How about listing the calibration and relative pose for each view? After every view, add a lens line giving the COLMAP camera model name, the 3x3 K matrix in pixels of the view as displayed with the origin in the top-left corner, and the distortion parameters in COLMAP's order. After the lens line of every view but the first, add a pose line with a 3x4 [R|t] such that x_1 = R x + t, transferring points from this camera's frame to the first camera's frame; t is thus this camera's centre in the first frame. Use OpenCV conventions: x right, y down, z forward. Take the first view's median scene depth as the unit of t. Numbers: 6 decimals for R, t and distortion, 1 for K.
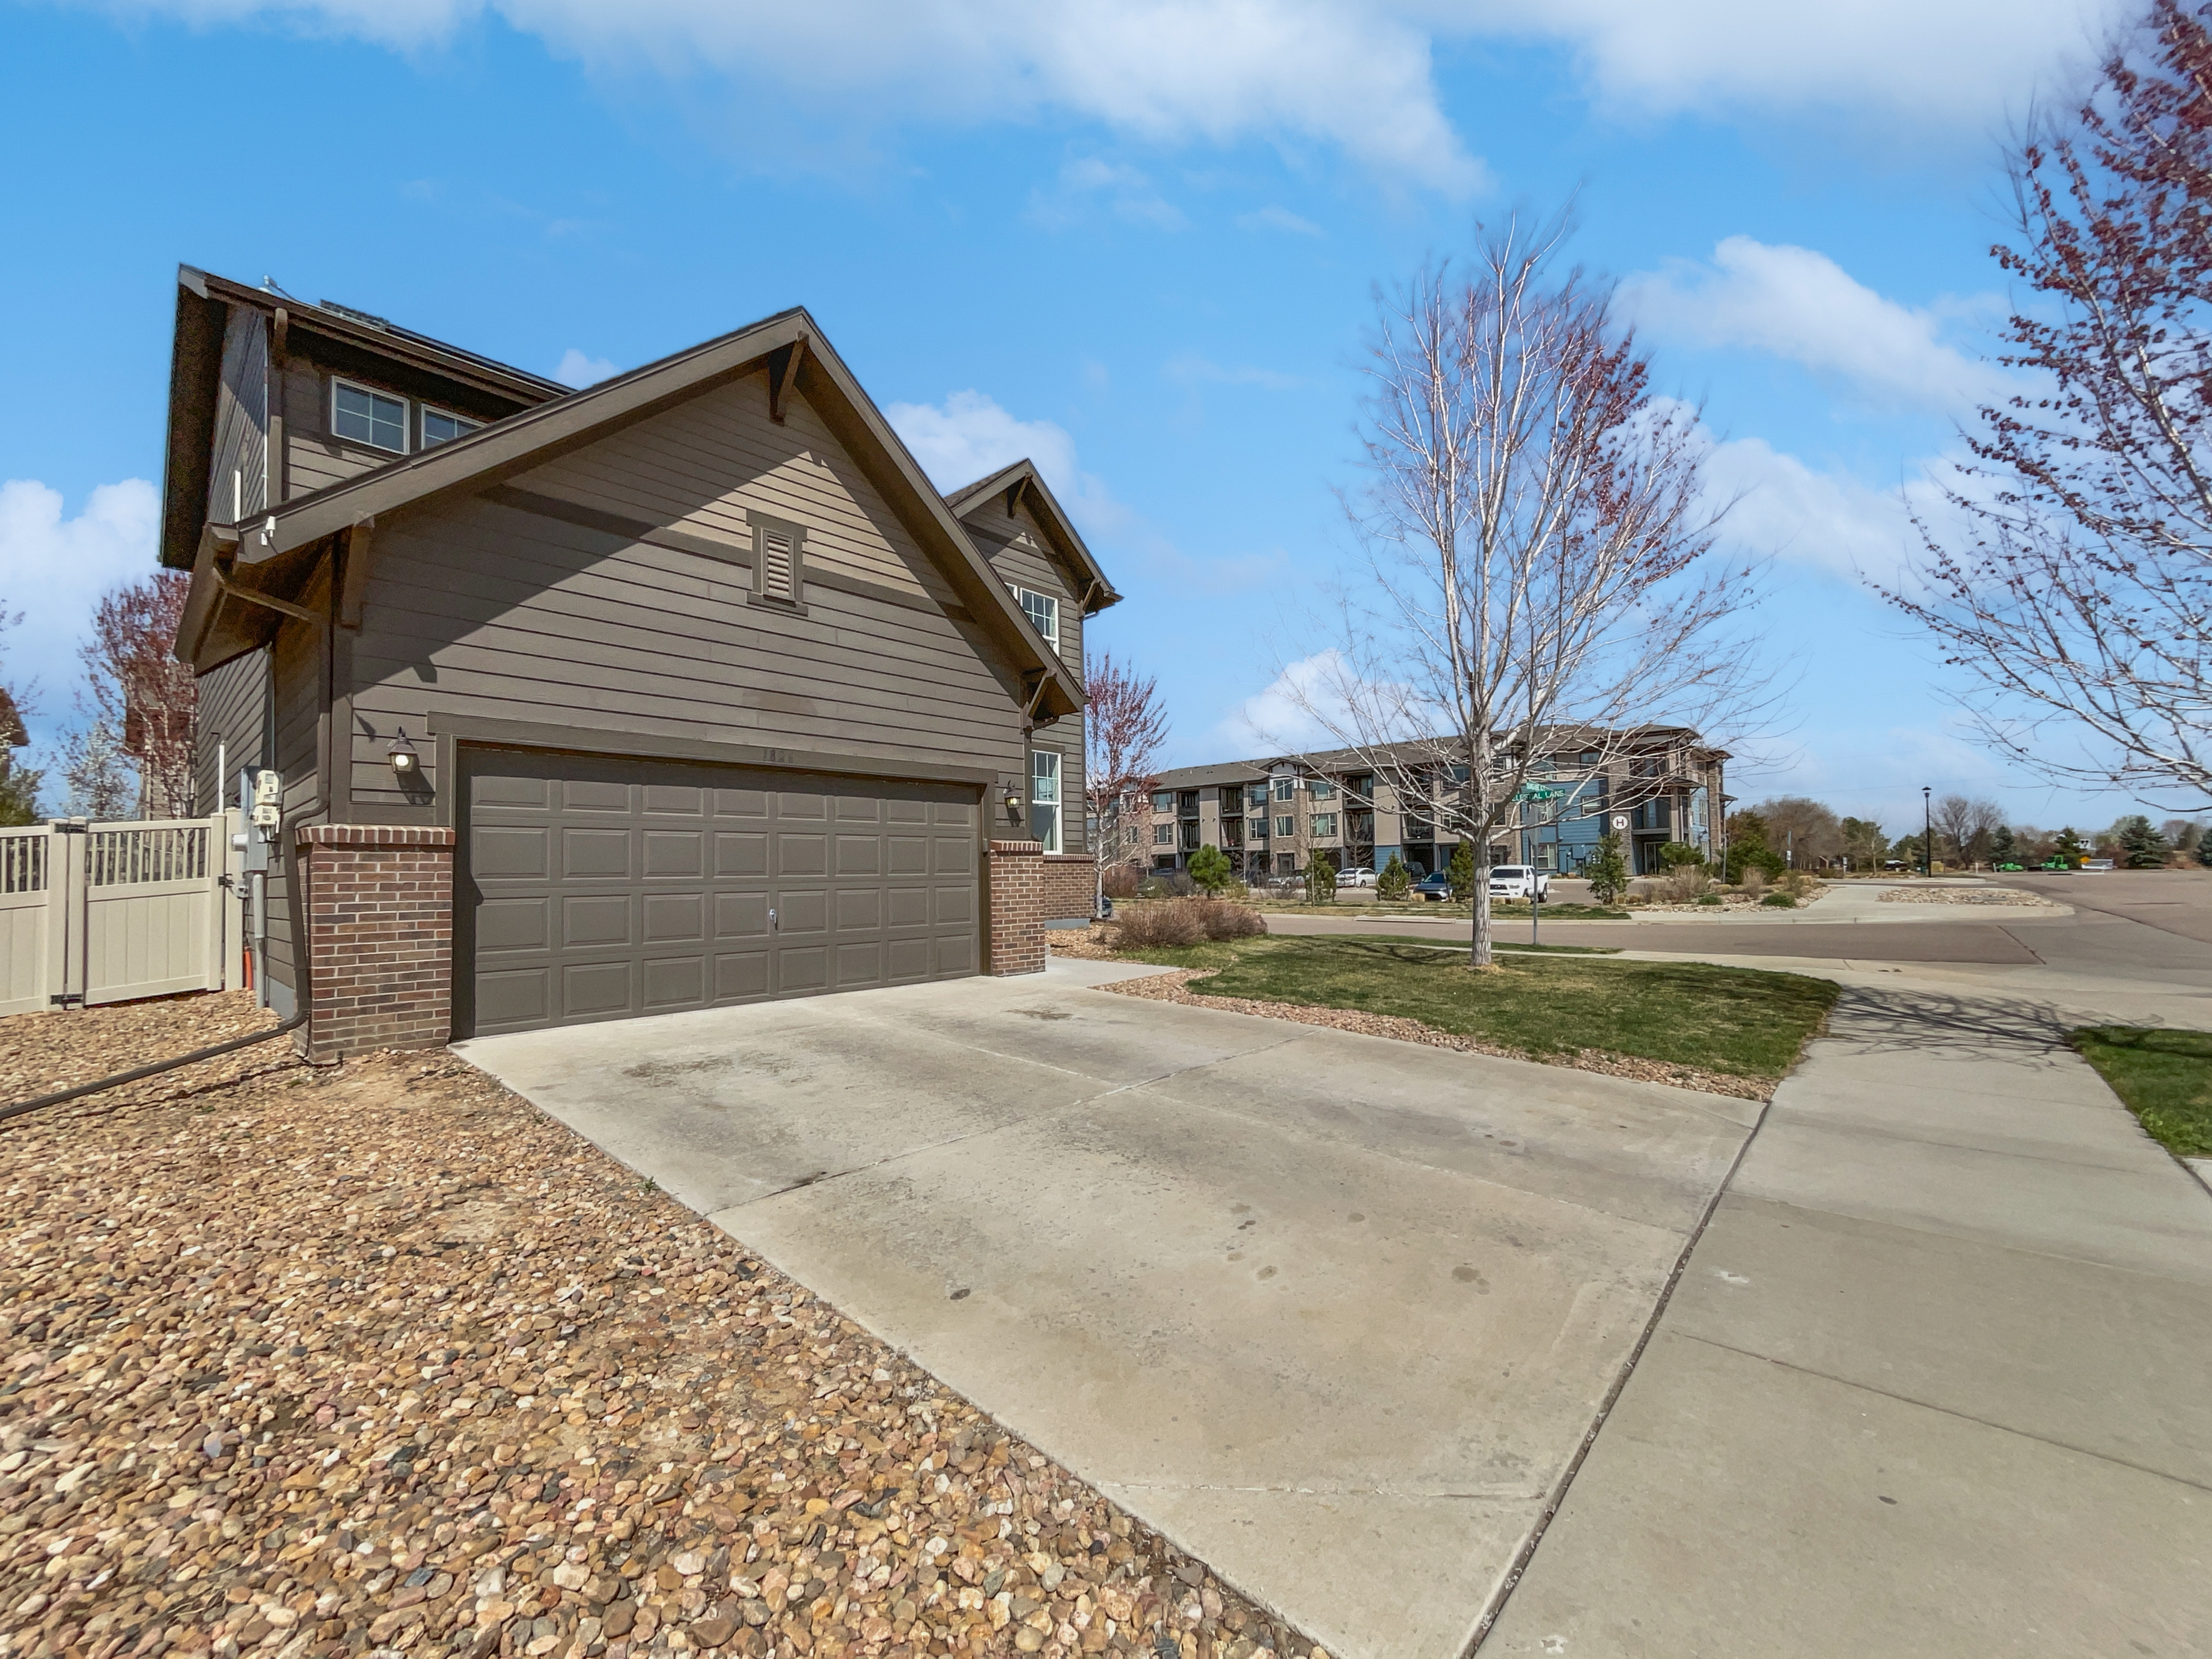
lens RADIAL K [[925.4, 0, 1102.4], [0, 925.4, 856.4], [0, 0, 1]] dist [-0.013301, 0.008942]
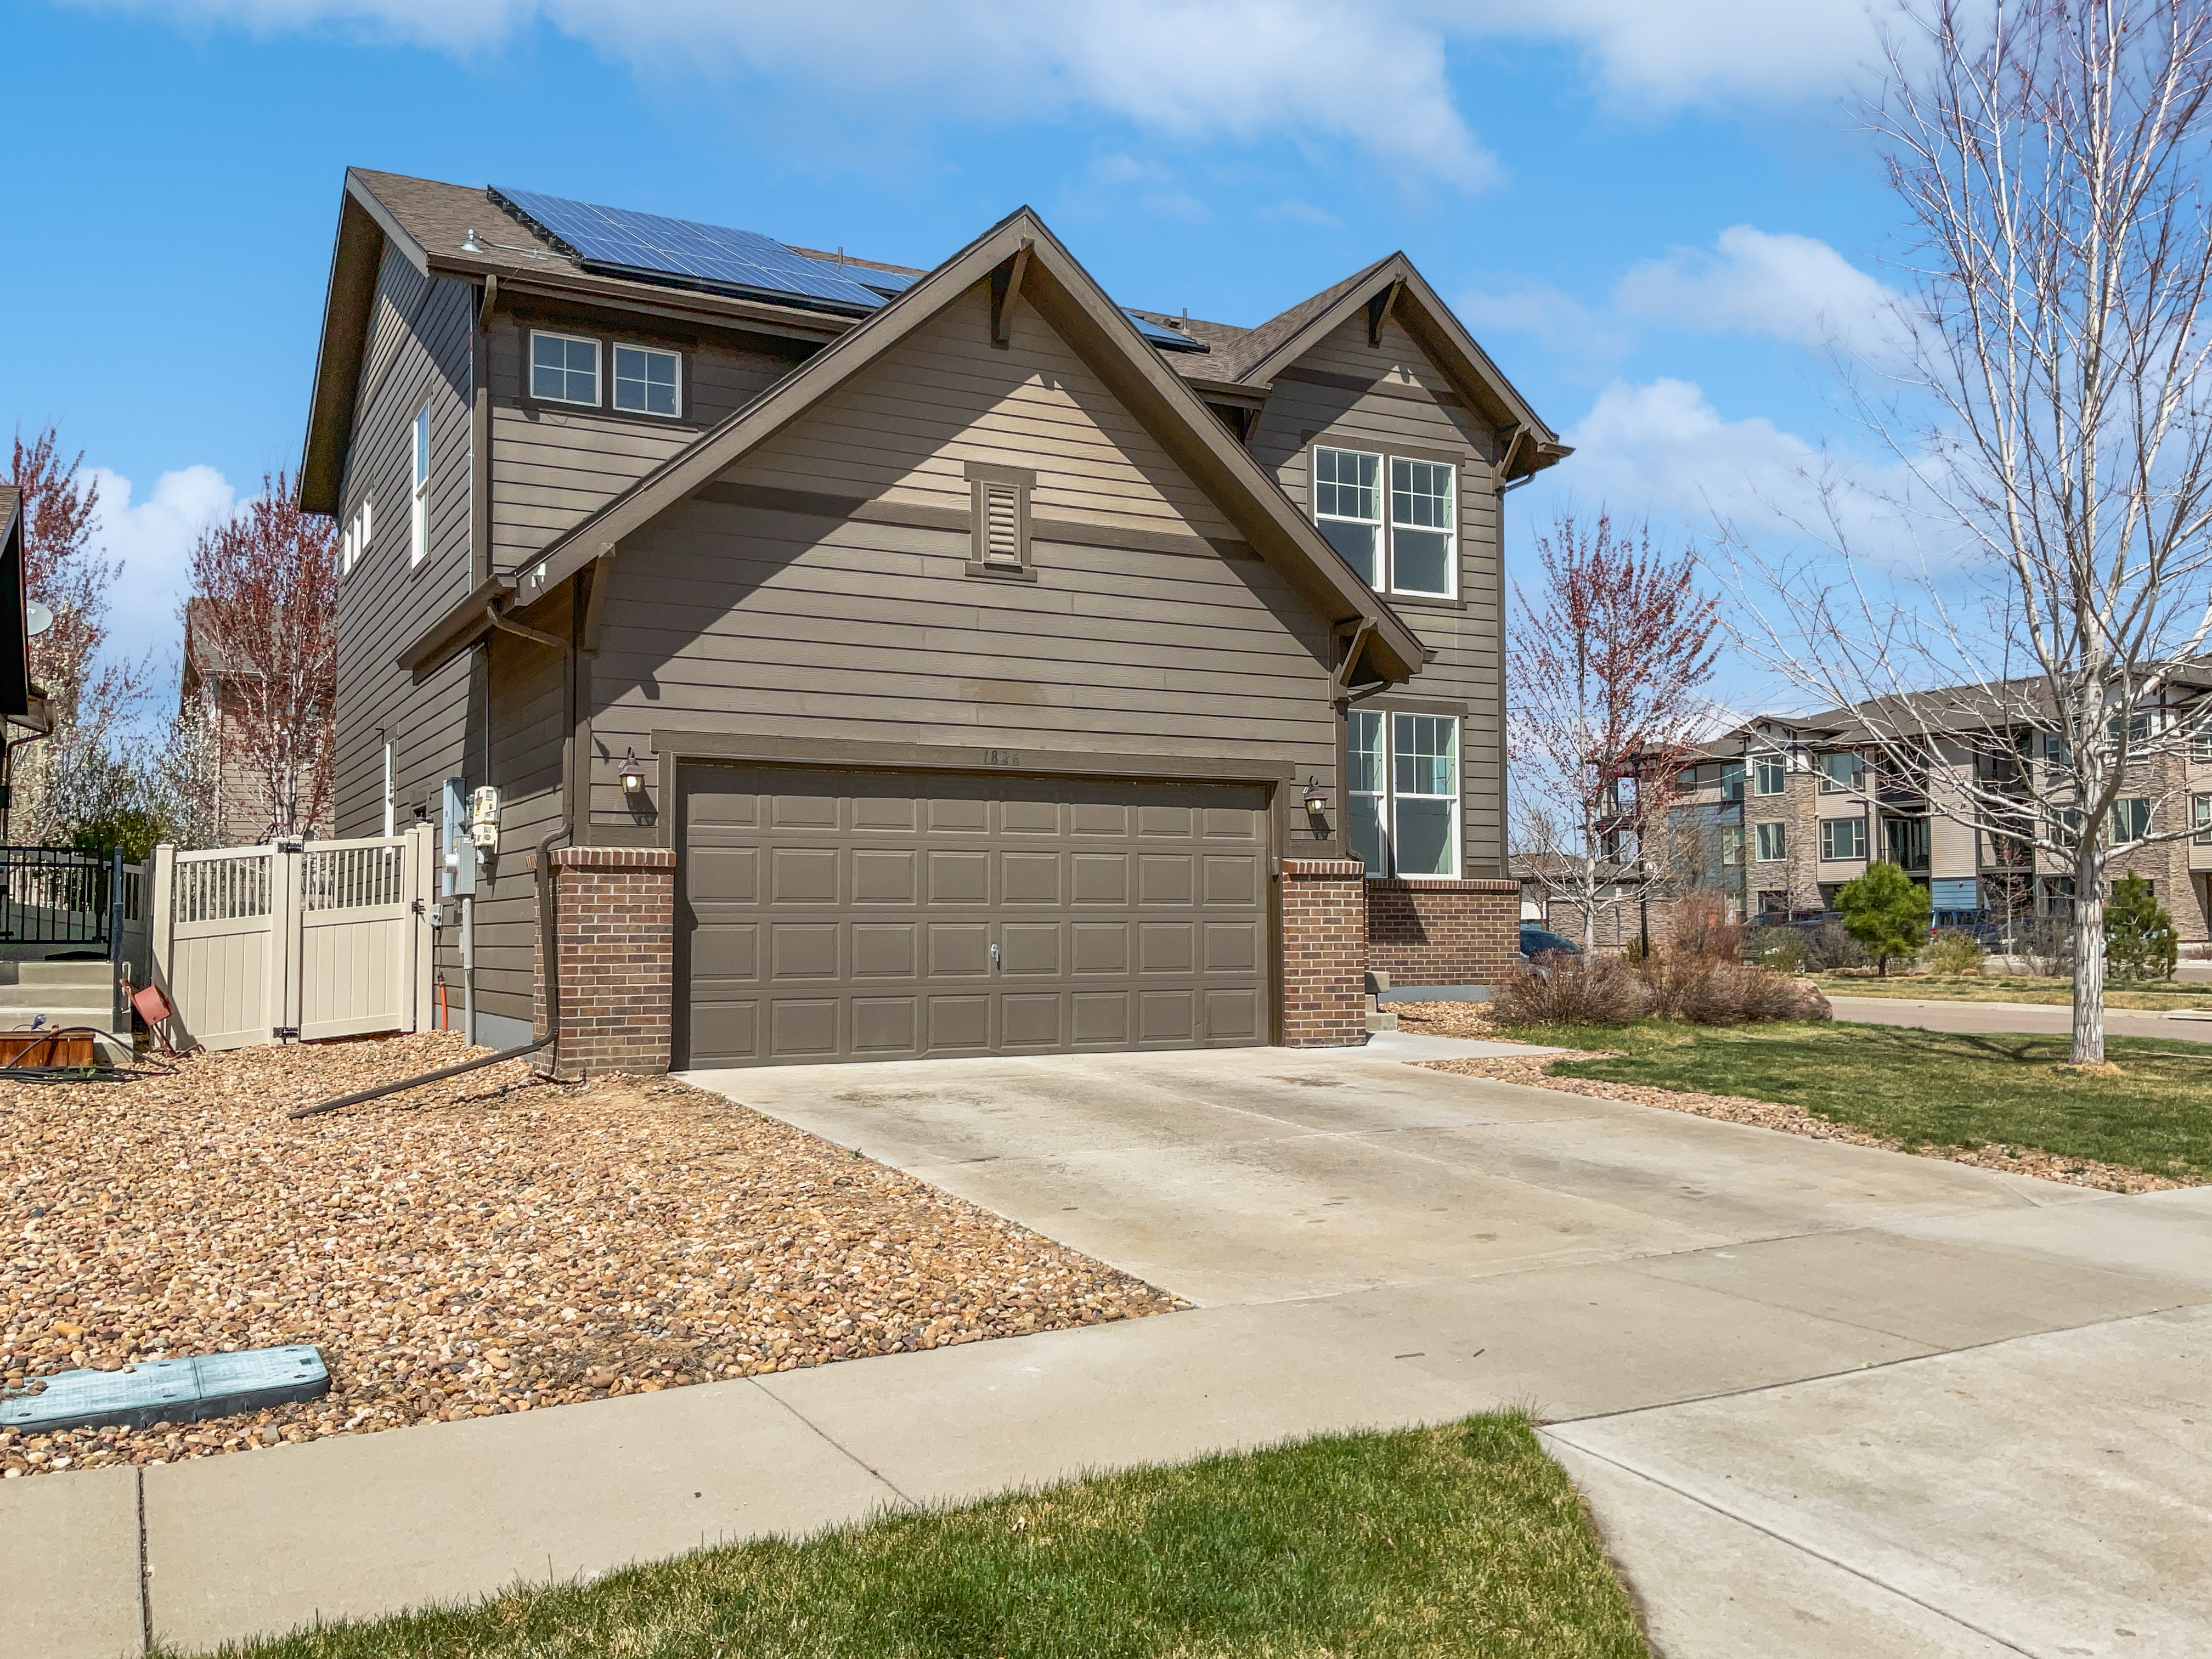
lens RADIAL K [[1911.0, 0, 1035.4], [0, 1911.0, 856.1], [0, 0, 1]] dist [0.134100, -0.263365]
pose [[0.935337, -0.001756, -0.353754, 0.283227], [-0.003560, 0.999890, -0.014376, 0.003011], [0.353741, 0.014706, 0.935228, -0.585902]]
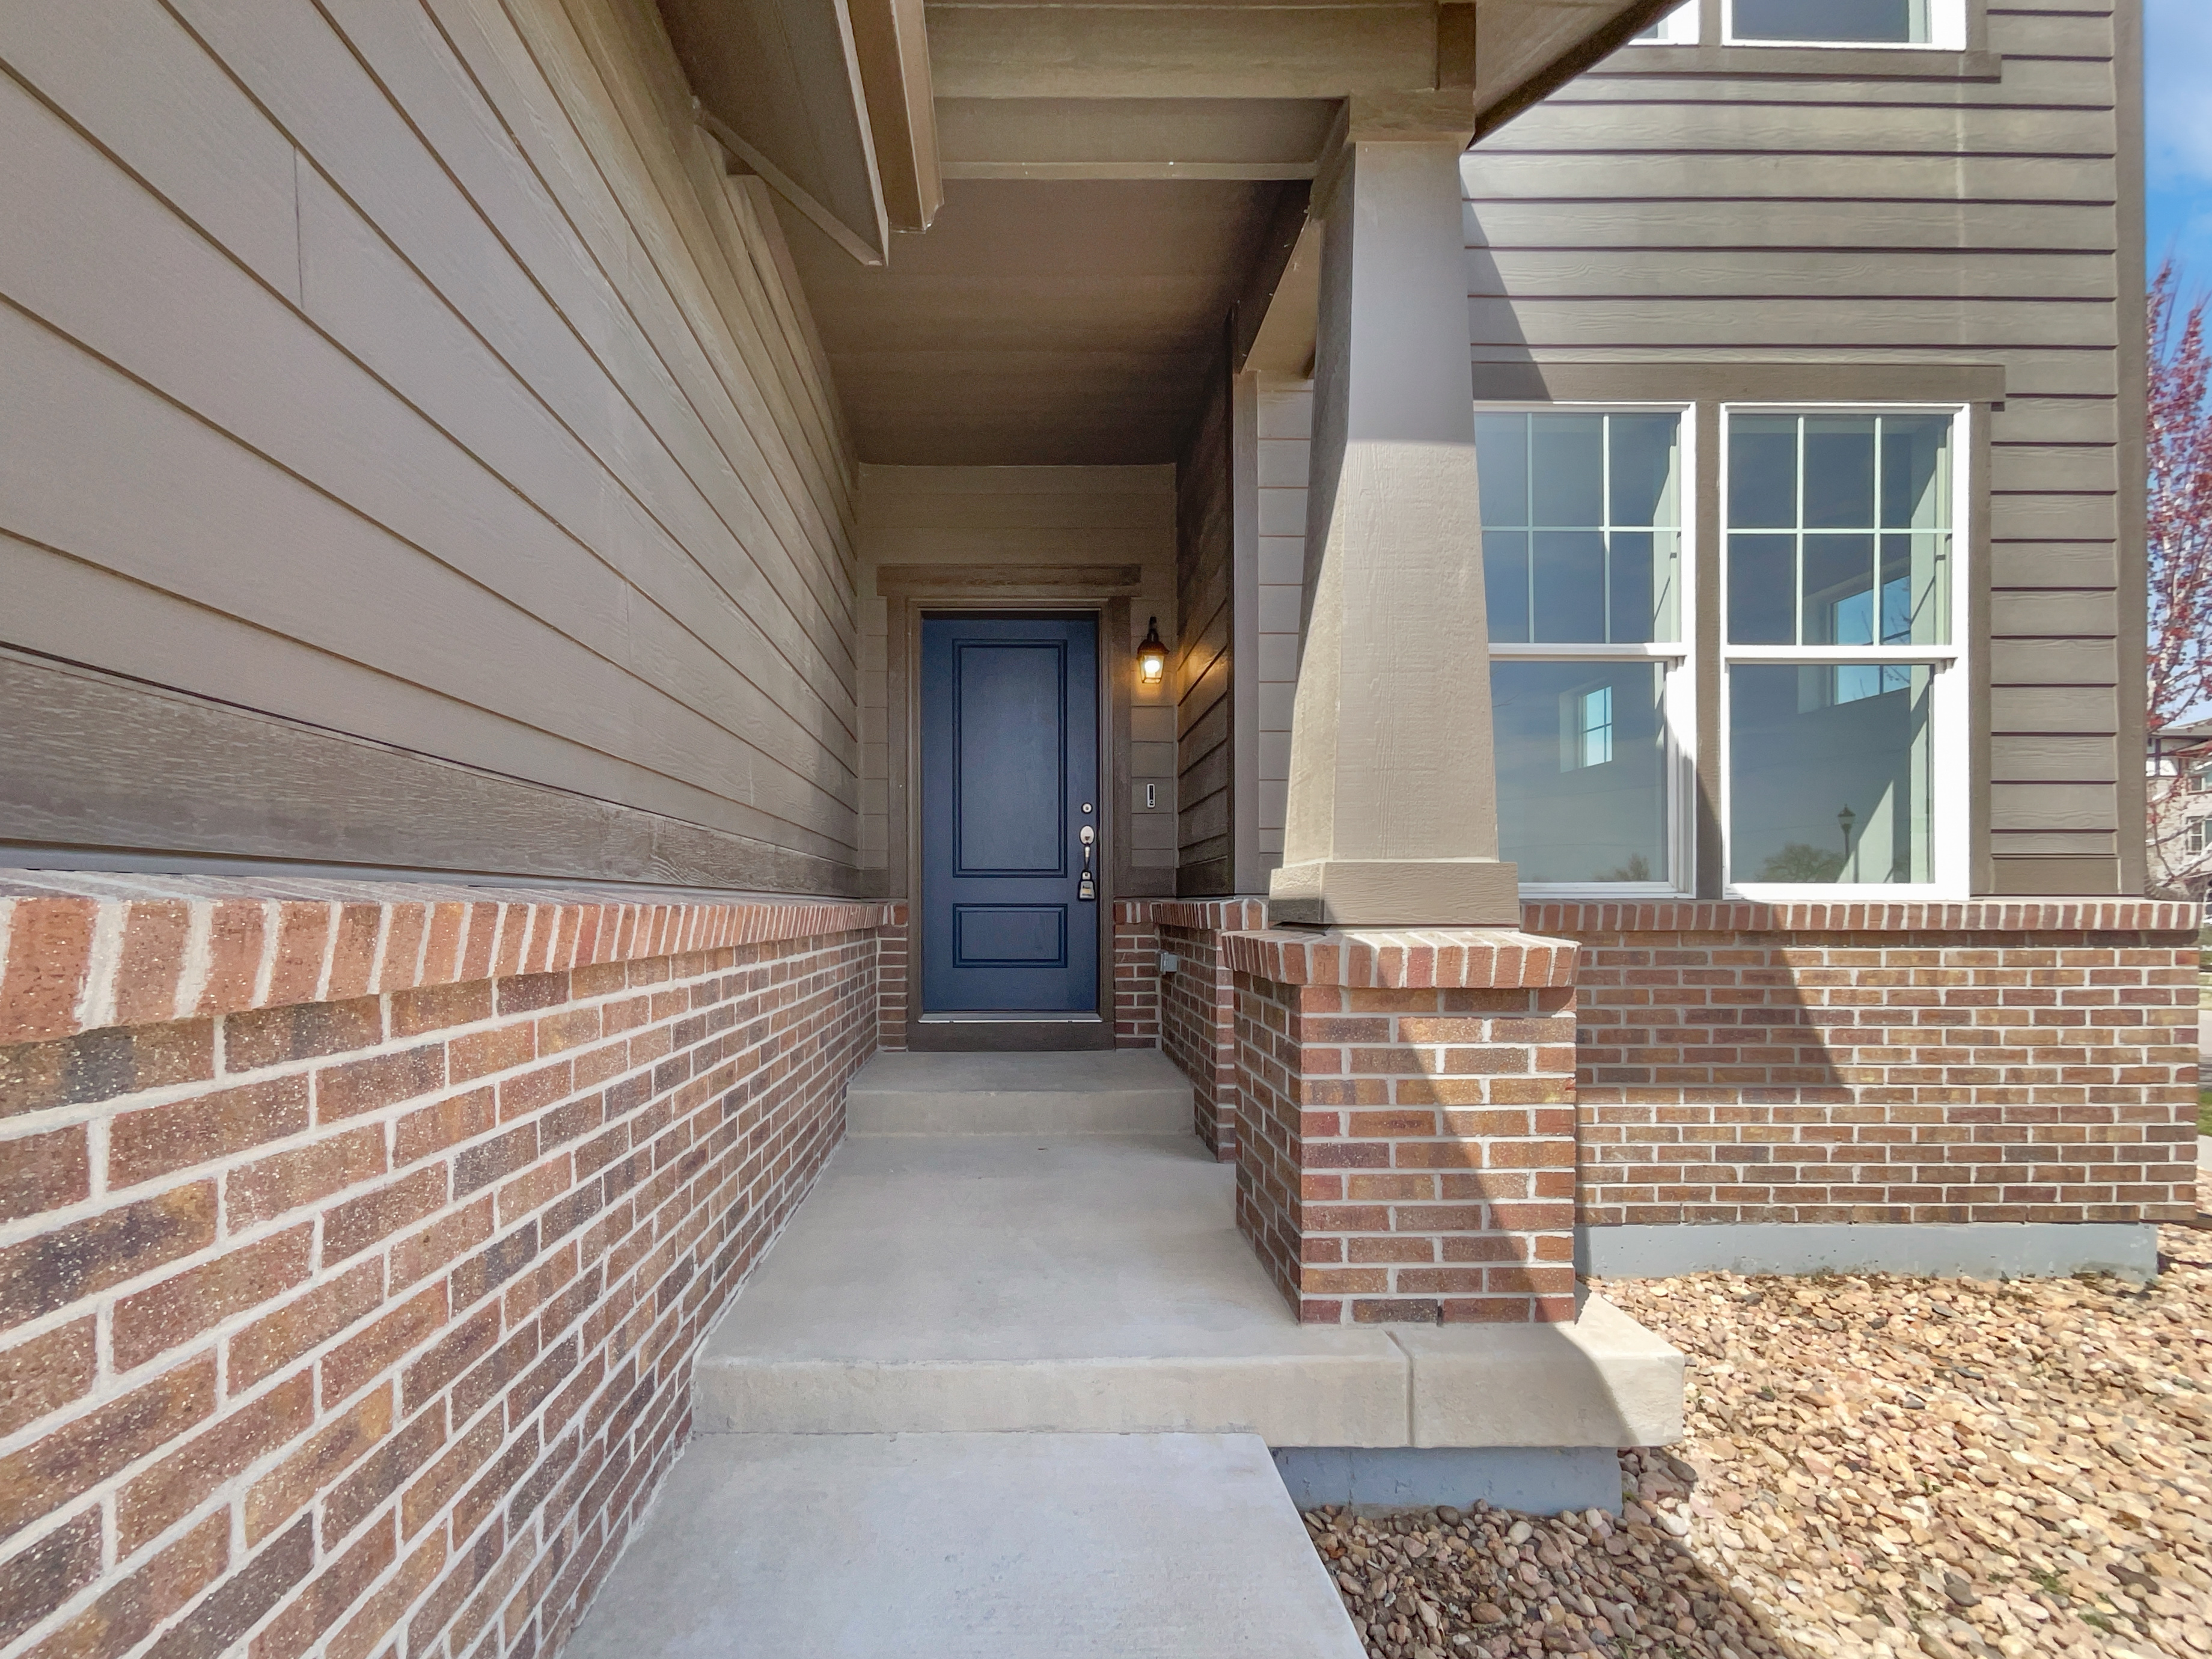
lens RADIAL K [[903.0, 0, 1005.1], [0, 903.0, 913.1], [0, 0, 1]] dist [0.001172, 0.000057]
pose [[0.668959, 0.021217, -0.742996, -0.072848], [0.007182, 0.999361, 0.035005, -0.015136], [0.743264, -0.028753, 0.668380, 1.385653]]
